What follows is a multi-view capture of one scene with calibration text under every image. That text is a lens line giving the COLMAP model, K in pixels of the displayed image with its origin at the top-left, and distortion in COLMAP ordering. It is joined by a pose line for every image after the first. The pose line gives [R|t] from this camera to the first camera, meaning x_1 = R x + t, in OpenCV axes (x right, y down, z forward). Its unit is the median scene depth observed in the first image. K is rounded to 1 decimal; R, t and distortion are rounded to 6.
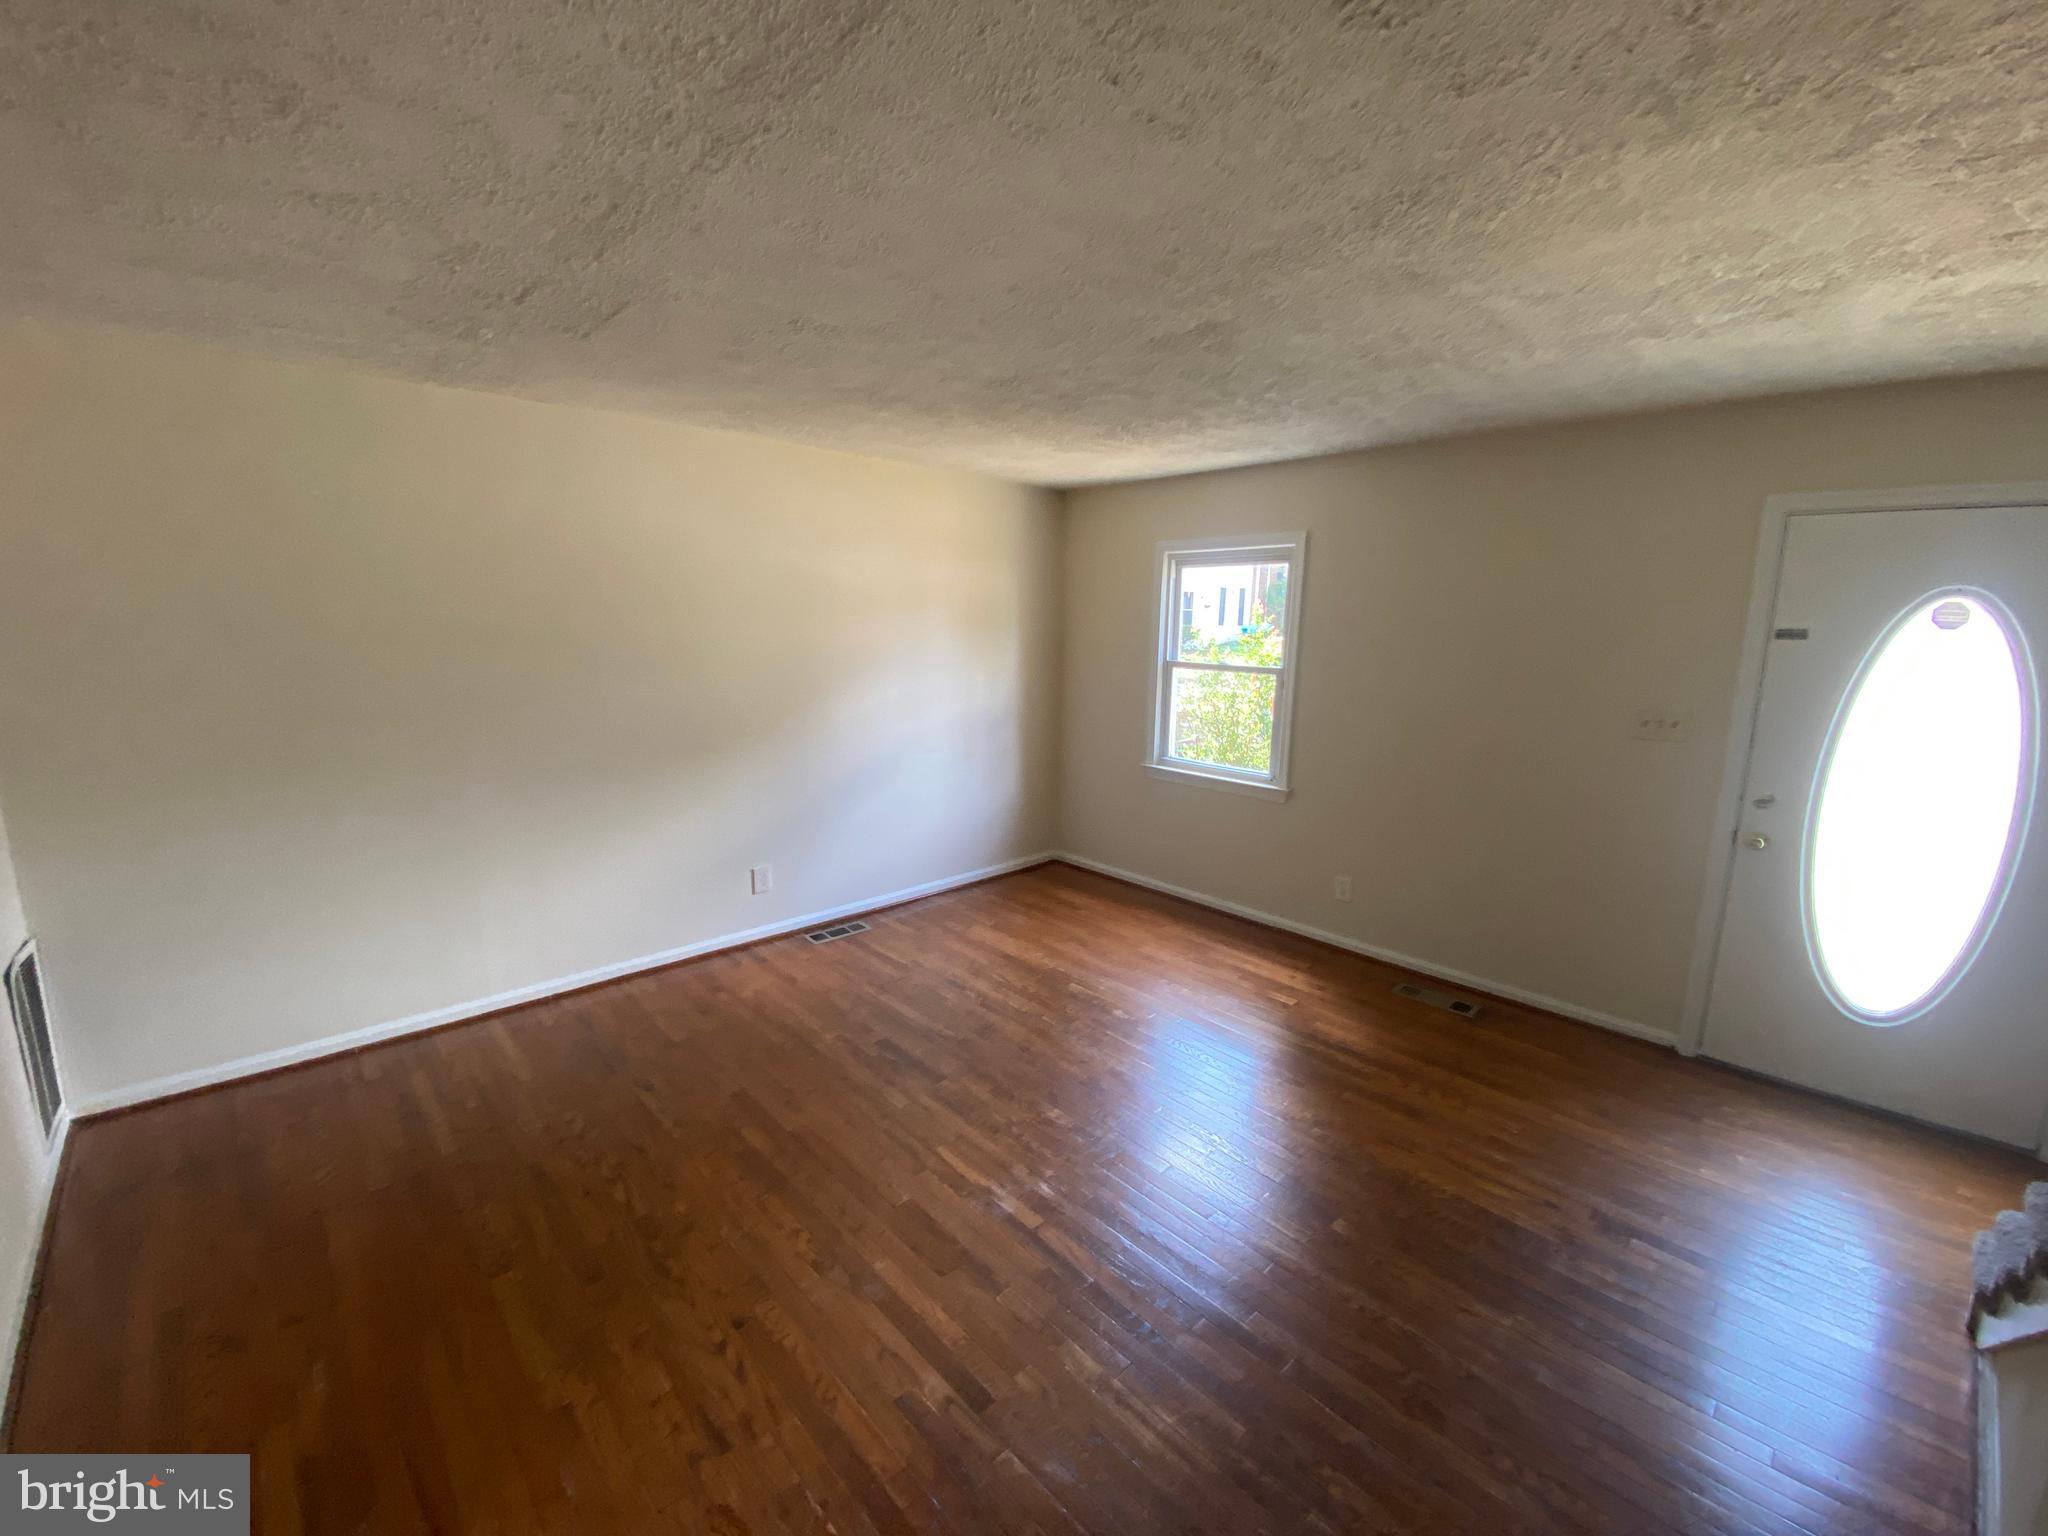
lens RADIAL K [[835.2, 0, 1027.0], [0, 835.2, 770.1], [0, 0, 1]] dist [0.038377, -0.027870]
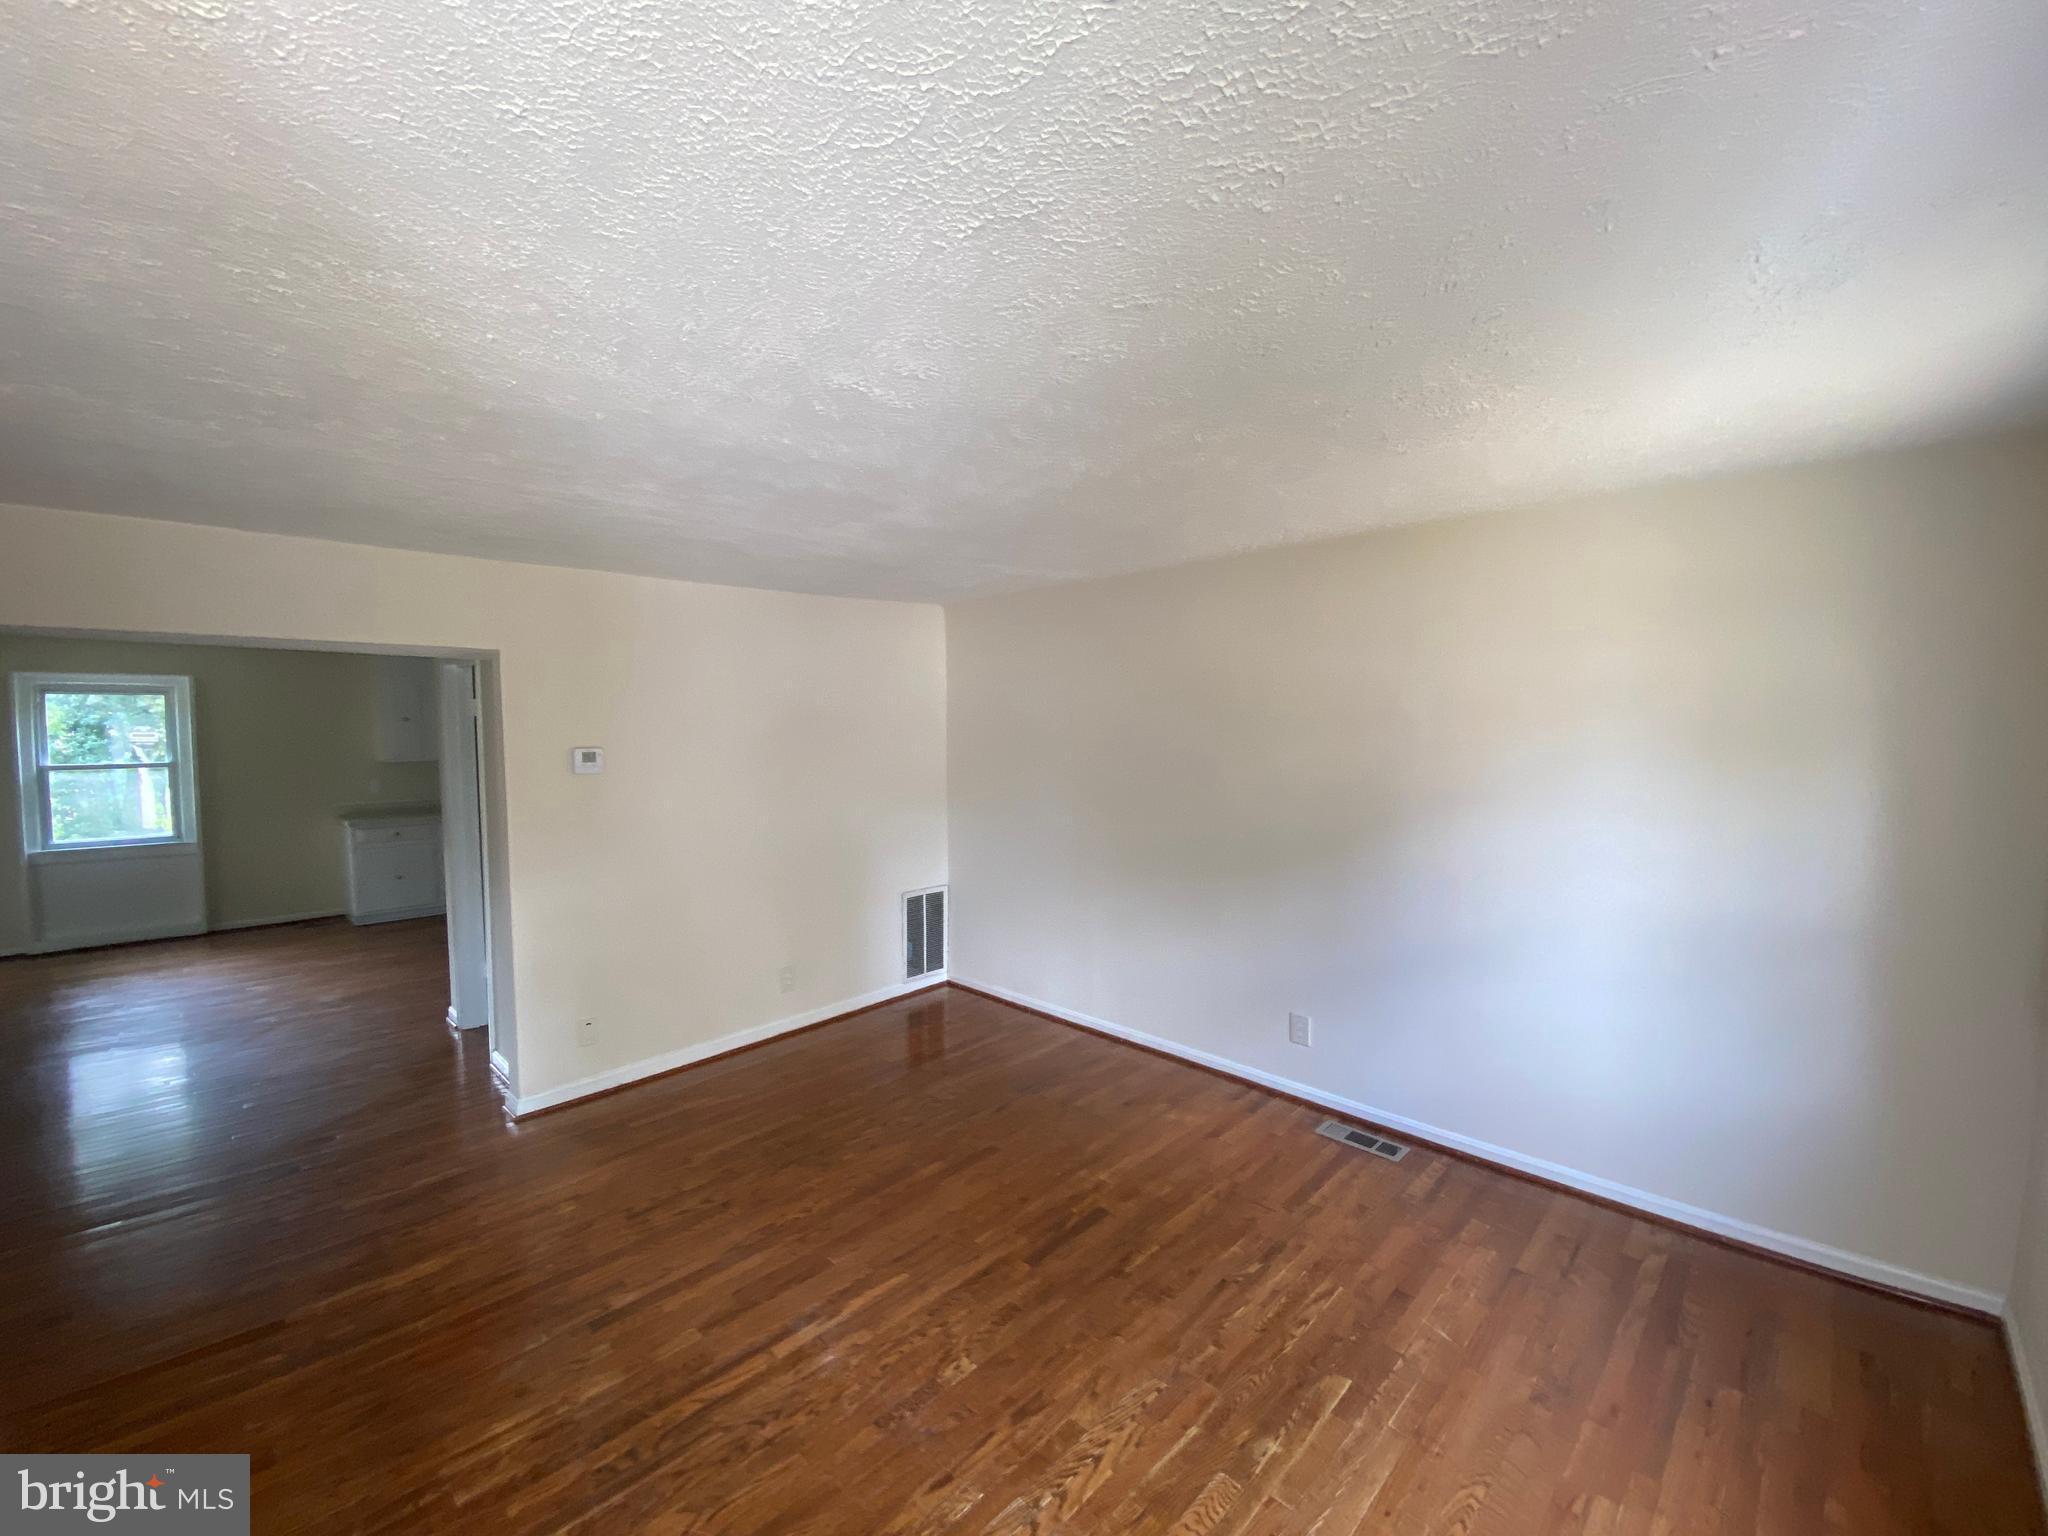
lens RADIAL K [[843.8, 0, 1007.8], [0, 843.8, 761.9], [0, 0, 1]] dist [0.035639, -0.028766]
pose [[0.024643, 0.037067, -0.999009, 0.709467], [-0.170088, 0.984898, 0.032348, -0.152707], [0.985121, 0.169122, 0.030575, 0.815301]]
